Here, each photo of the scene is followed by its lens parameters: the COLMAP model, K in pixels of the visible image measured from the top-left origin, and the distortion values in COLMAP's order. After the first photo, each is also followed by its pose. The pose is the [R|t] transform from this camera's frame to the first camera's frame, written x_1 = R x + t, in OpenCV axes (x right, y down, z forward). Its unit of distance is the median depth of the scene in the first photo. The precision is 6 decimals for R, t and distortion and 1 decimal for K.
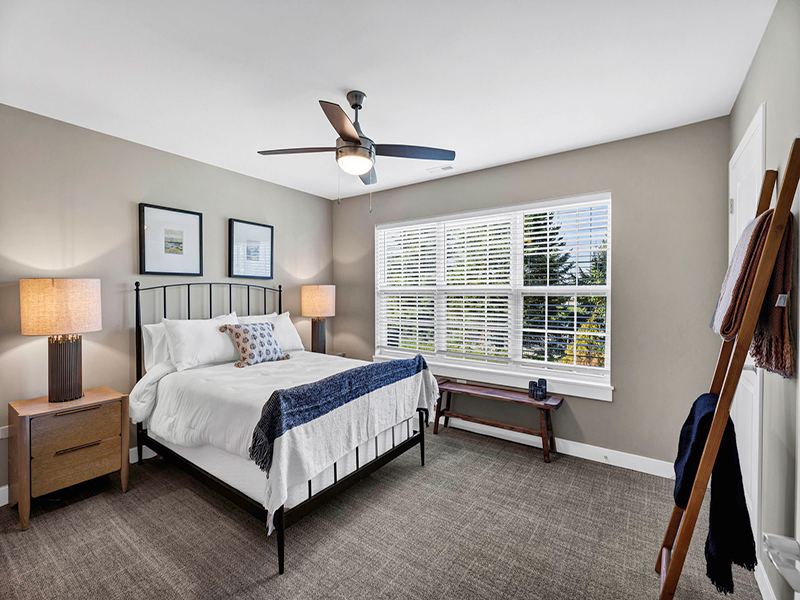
lens RADIAL K [[353.7, 0, 401.6], [0, 353.7, 298.3], [0, 0, 1]] dist [0.002805, 0.000225]
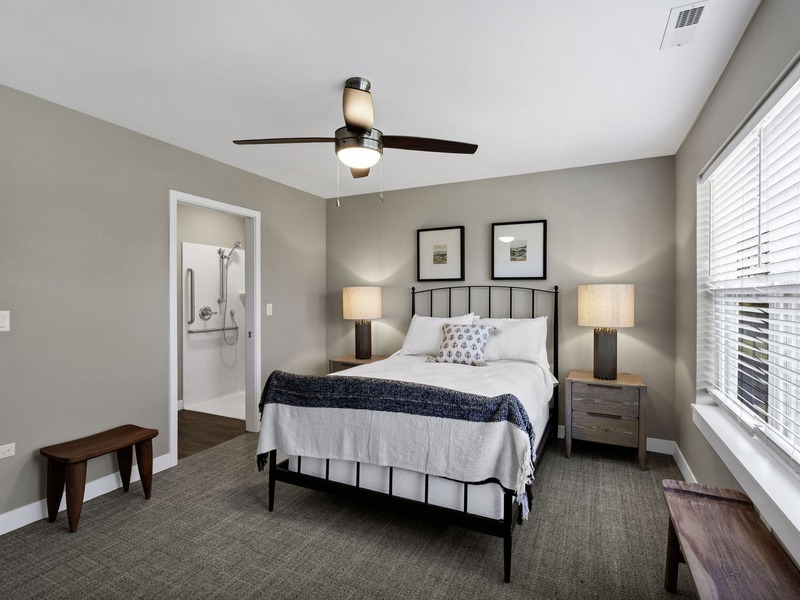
lens RADIAL K [[338.9, 0, 399.1], [0, 338.9, 298.6], [0, 0, 1]] dist [0.010640, 0.000019]
pose [[0.241046, 0.011282, -0.970448, 0.494696], [-0.012999, 0.999880, 0.008395, -0.010994], [0.970427, 0.010591, 0.241164, 0.578725]]
